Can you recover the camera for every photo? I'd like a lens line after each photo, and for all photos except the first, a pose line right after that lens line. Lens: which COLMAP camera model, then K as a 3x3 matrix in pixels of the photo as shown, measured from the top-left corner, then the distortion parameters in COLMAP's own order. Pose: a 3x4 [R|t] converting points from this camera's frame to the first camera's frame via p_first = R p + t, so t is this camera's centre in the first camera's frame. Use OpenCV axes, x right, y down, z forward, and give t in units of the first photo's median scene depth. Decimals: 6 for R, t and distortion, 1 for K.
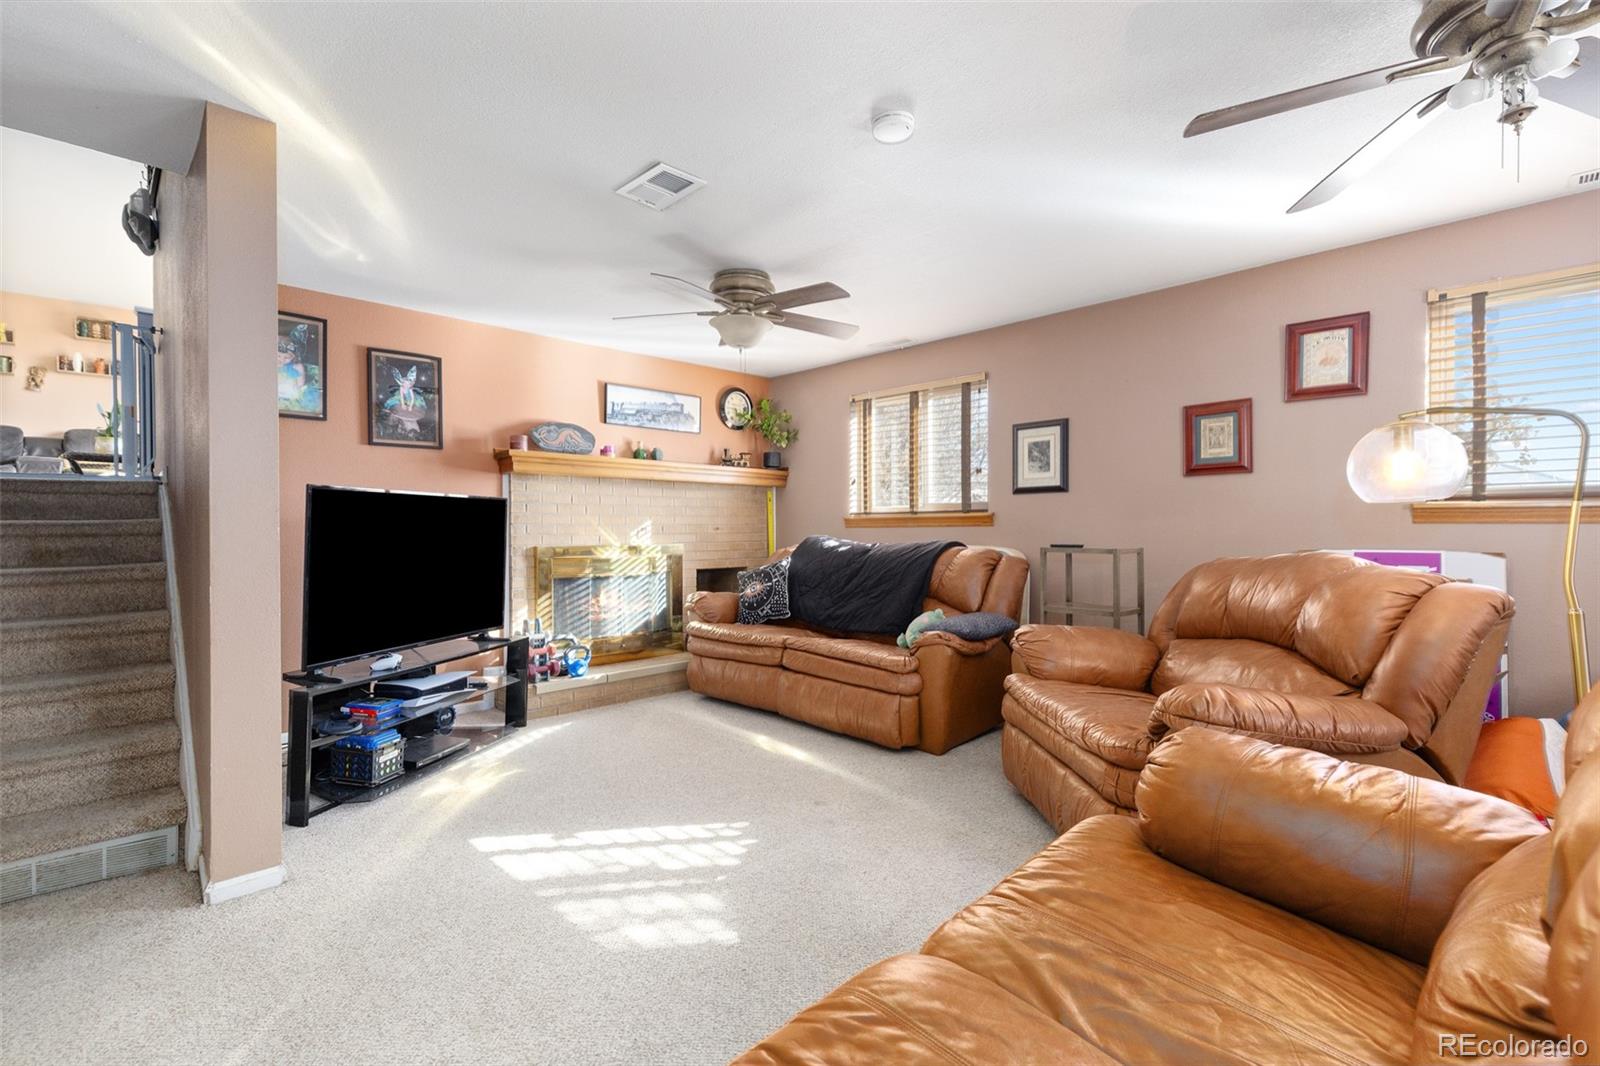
lens RADIAL K [[721.5, 0, 801.0], [0, 721.5, 529.2], [0, 0, 1]] dist [0.001981, 0.000487]
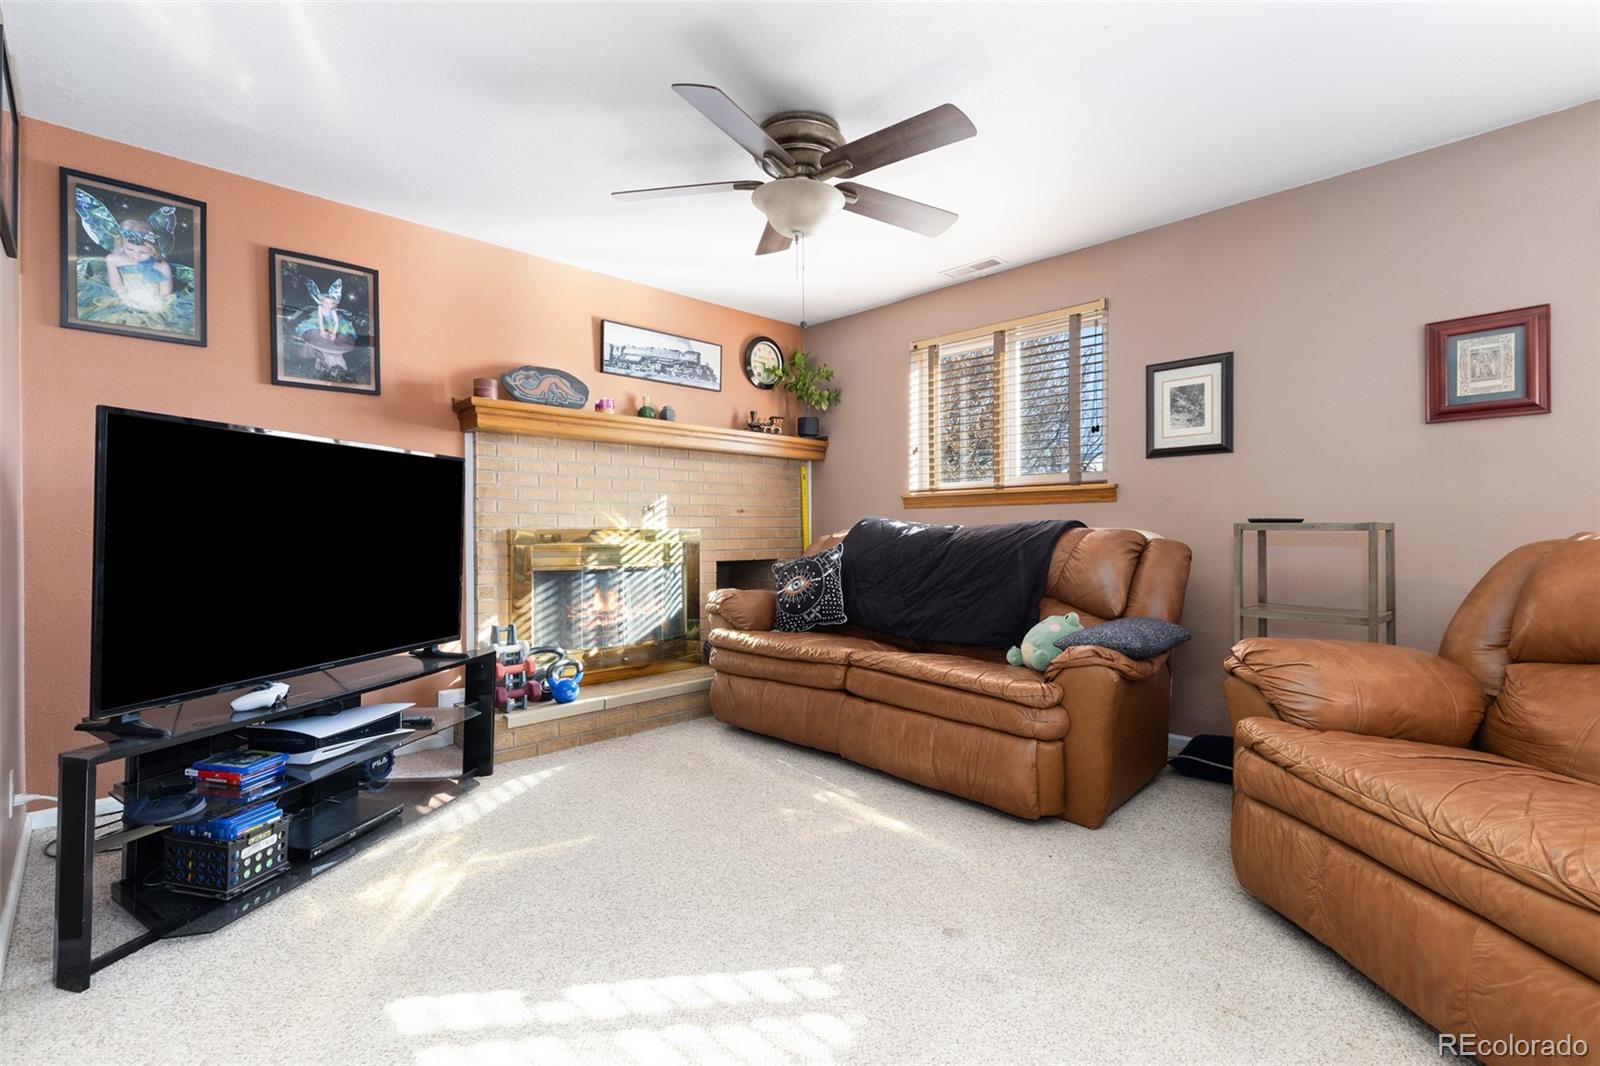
lens RADIAL K [[721.5, 0, 798.0], [0, 721.5, 535.2], [0, 0, 1]] dist [0.001981, 0.000487]
pose [[0.999999, -0.000125, -0.001706, -0.074019], [0.000141, 0.999957, 0.009228, 0.027182], [0.001705, -0.009228, 0.999956, 0.280712]]
